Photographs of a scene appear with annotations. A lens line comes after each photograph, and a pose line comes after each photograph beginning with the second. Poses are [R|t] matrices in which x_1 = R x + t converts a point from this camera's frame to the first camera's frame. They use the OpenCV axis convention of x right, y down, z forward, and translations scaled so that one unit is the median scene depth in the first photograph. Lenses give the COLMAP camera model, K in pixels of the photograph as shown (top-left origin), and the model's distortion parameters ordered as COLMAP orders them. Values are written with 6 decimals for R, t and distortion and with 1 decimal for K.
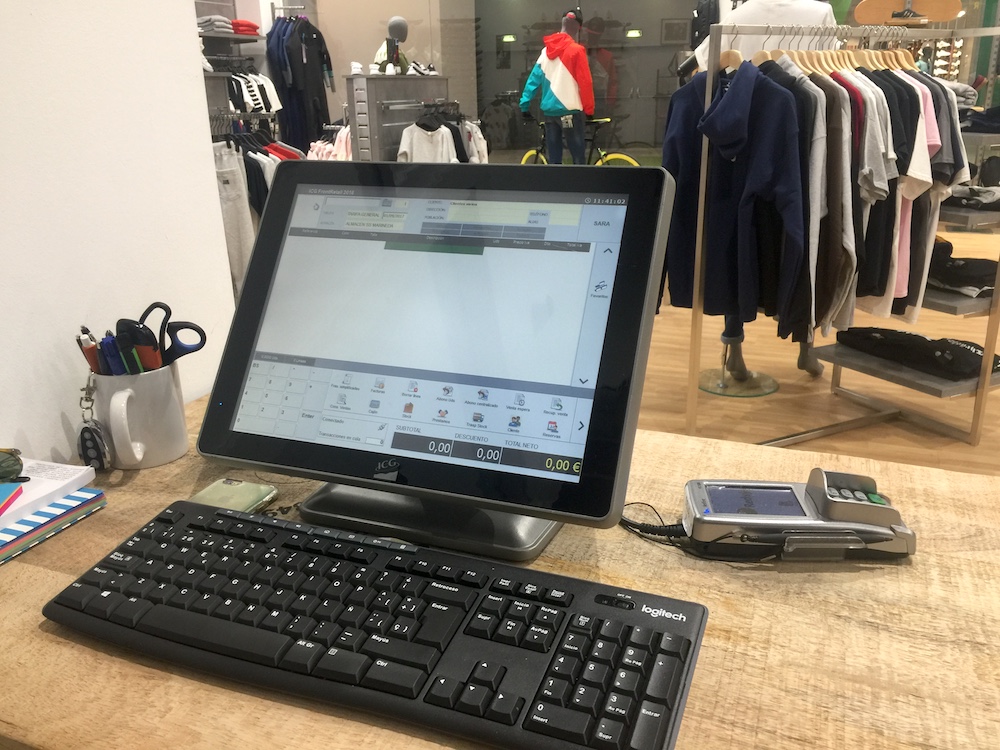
lens RADIAL K [[858.2, 0, 500.1], [0, 858.2, 374.0], [0, 0, 1]] dist [0.086586, -0.116627]
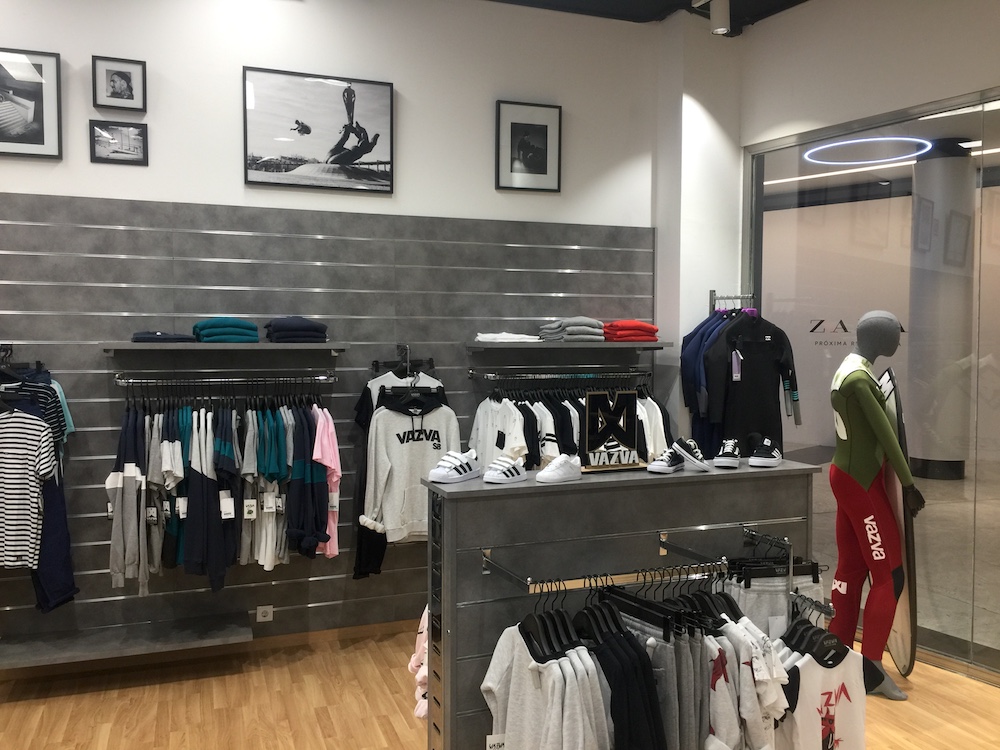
lens RADIAL K [[858.2, 0, 501.5], [0, 858.2, 374.6], [0, 0, 1]] dist [0.086586, -0.116627]
pose [[0.656545, 0.050703, -0.752581, 0.123487], [-0.251628, 0.955306, -0.155158, -0.226062], [0.711078, 0.291239, 0.639960, 0.491749]]
